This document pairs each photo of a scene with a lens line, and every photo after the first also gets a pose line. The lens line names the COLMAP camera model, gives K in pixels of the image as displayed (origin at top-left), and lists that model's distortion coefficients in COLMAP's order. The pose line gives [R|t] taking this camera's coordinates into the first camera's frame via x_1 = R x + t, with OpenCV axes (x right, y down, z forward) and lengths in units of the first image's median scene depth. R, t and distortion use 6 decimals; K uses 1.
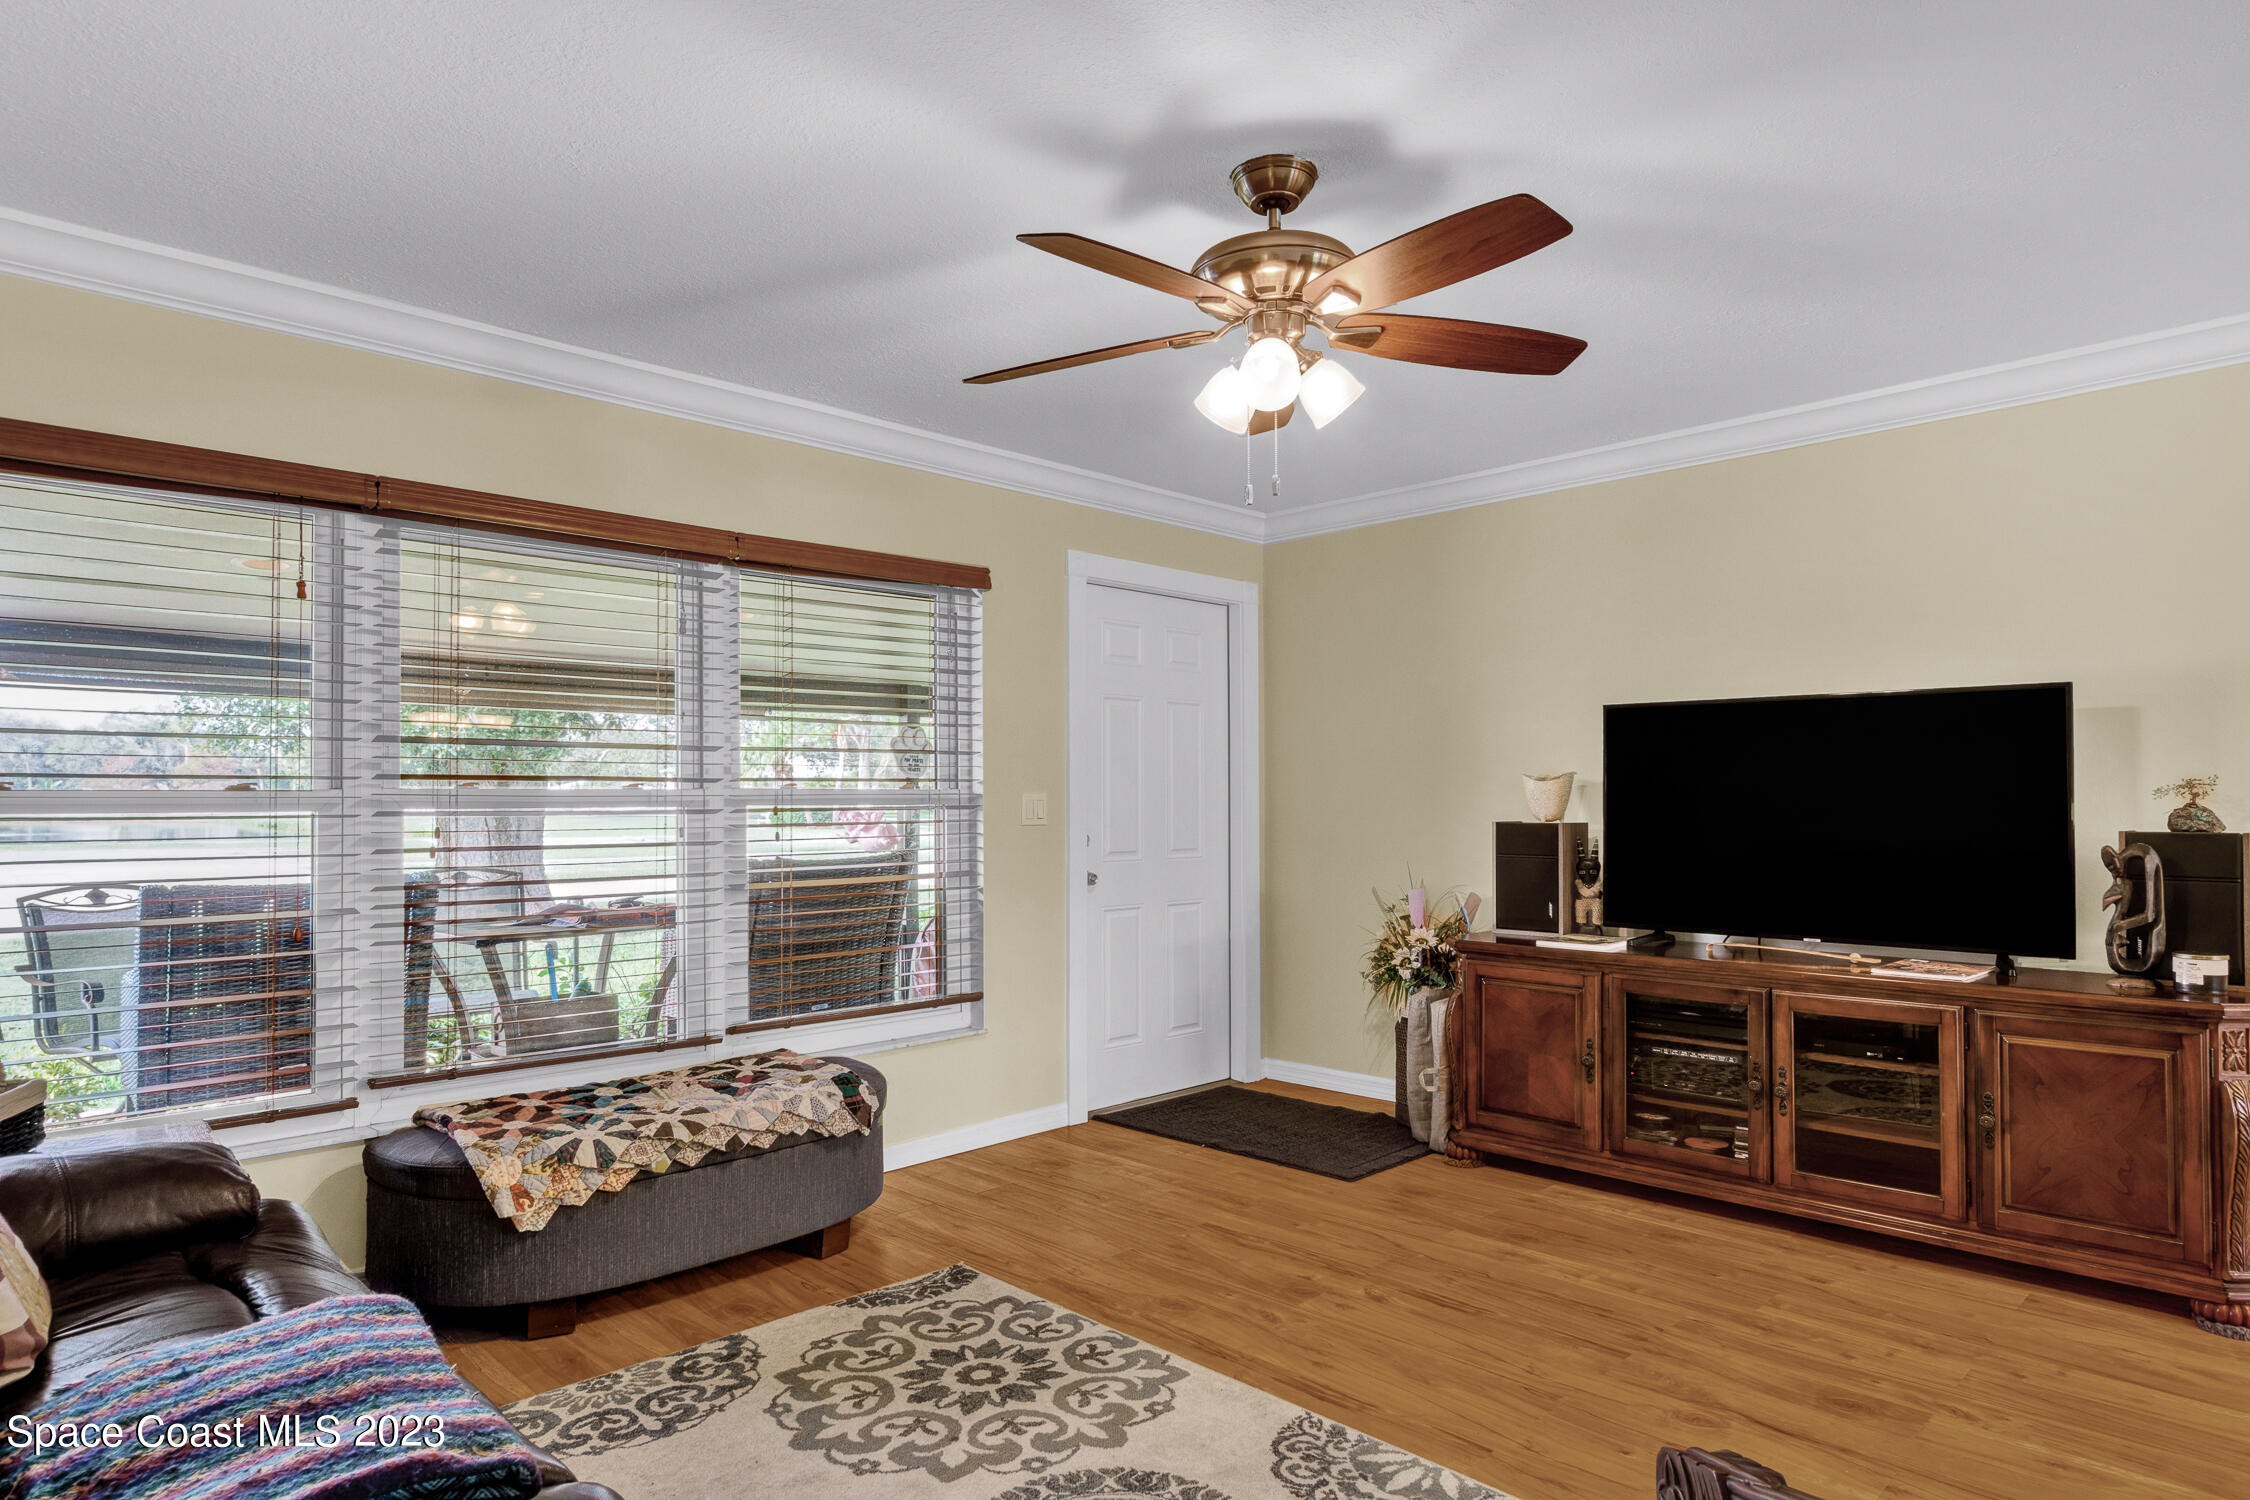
lens RADIAL K [[1295.5, 0, 1129.0], [0, 1295.5, 783.6], [0, 0, 1]] dist [-0.003893, 0.000227]
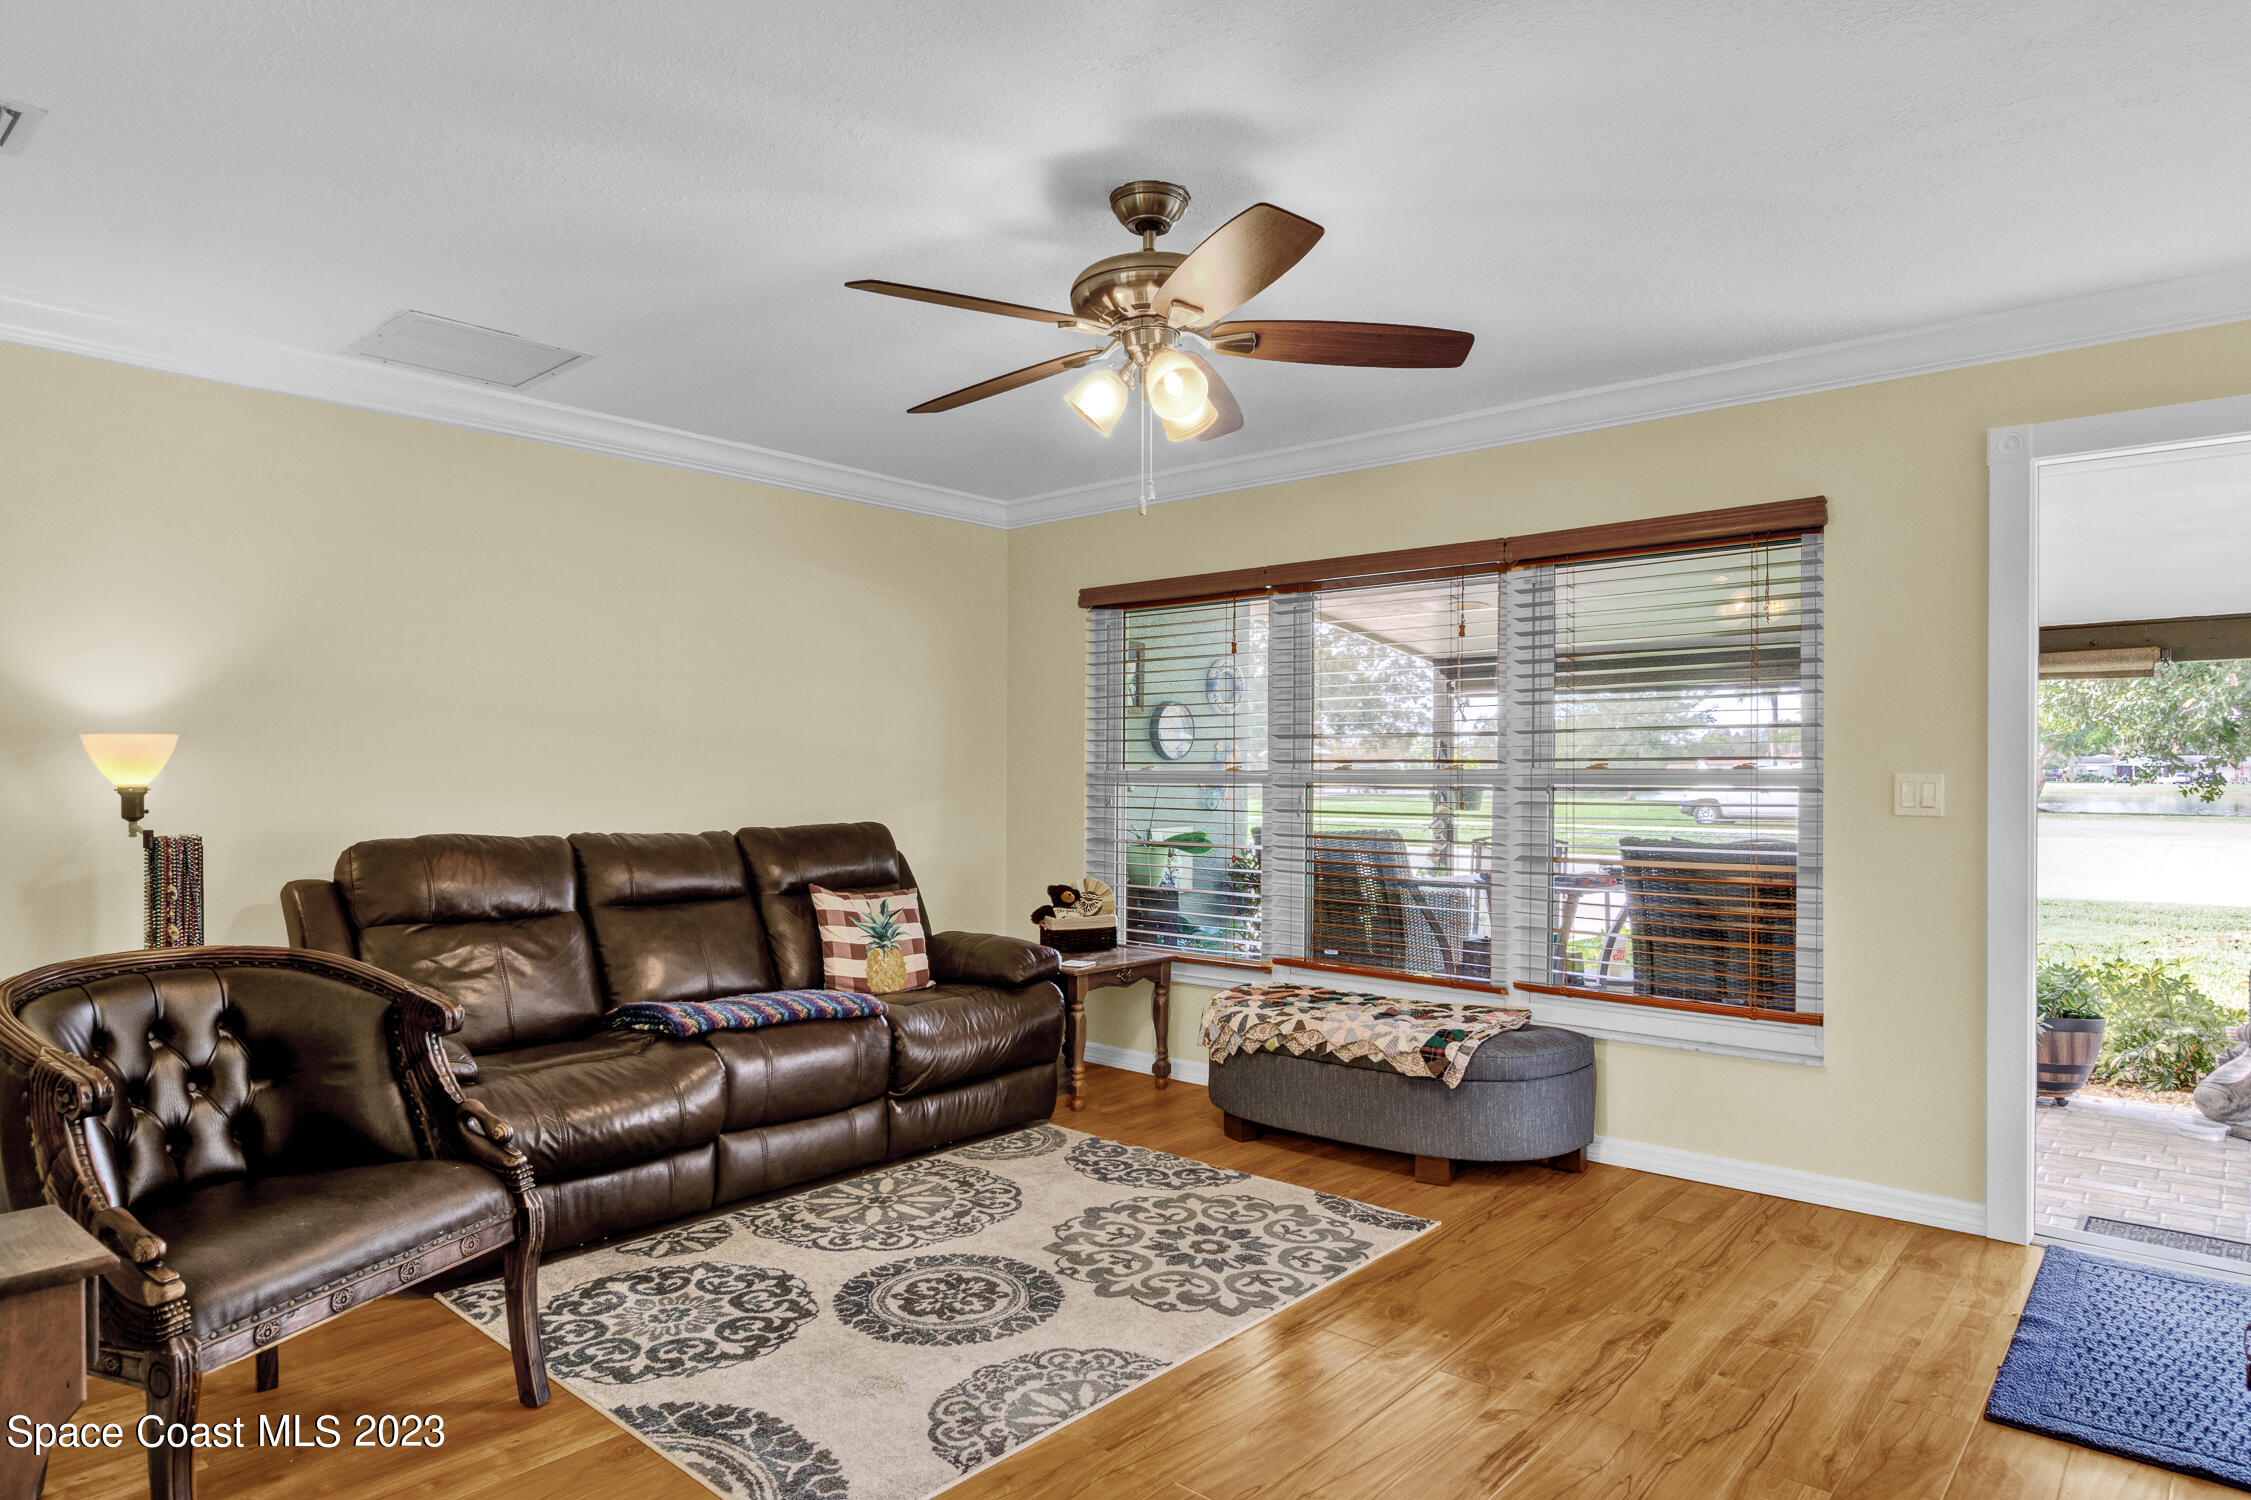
lens RADIAL K [[1296.1, 0, 1129.5], [0, 1296.1, 783.6], [0, 0, 1]] dist [-0.003893, 0.000227]
pose [[0.071324, 0.011047, -0.997392, 1.050540], [0.009393, 0.999887, 0.011747, 0.000744], [0.997409, -0.010206, 0.071212, 0.799273]]
